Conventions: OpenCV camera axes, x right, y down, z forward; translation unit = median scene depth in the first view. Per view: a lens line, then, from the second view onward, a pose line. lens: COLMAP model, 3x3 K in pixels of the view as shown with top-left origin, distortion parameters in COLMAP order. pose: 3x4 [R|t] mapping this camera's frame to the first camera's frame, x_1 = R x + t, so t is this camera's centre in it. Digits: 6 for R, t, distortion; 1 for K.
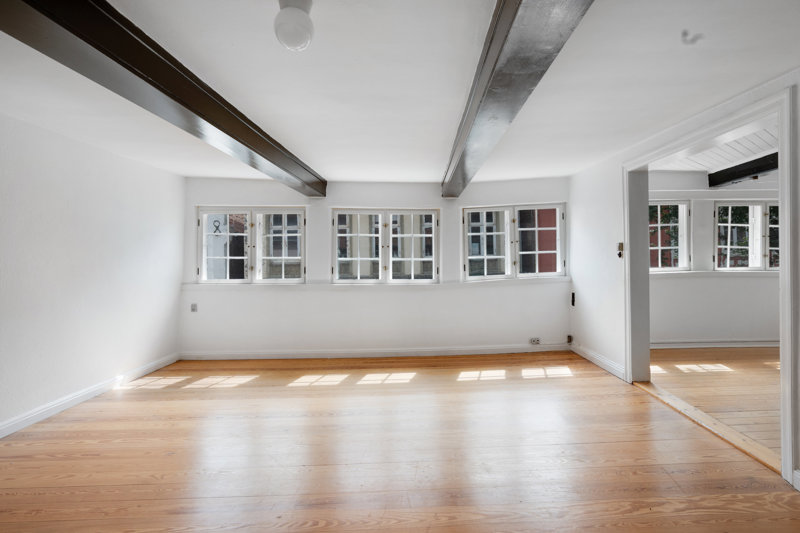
lens RADIAL K [[382.9, 0, 399.6], [0, 382.9, 260.3], [0, 0, 1]] dist [0.003167, 0.000246]
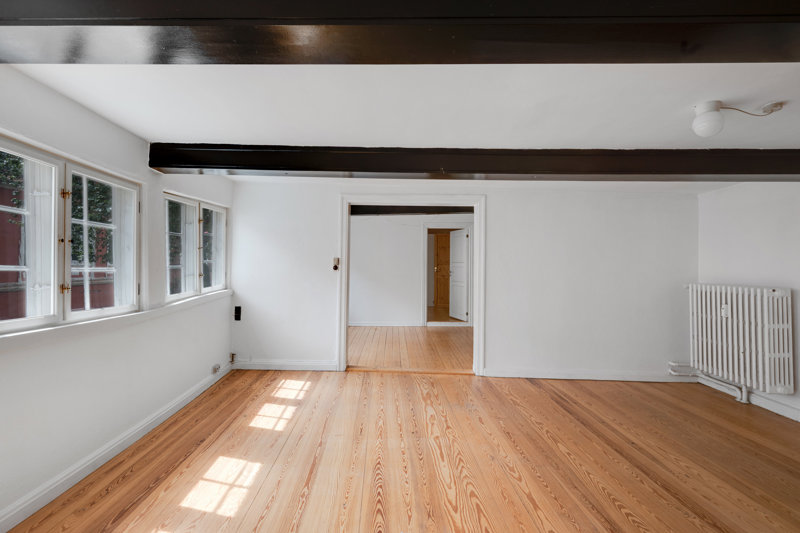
lens RADIAL K [[382.9, 0, 402.0], [0, 382.9, 264.7], [0, 0, 1]] dist [0.003167, 0.000246]
pose [[-0.001658, 0.018237, 0.999832, -0.484783], [-0.008485, 0.999797, -0.018251, -0.003289], [-0.999963, -0.008514, -0.001503, 0.602214]]
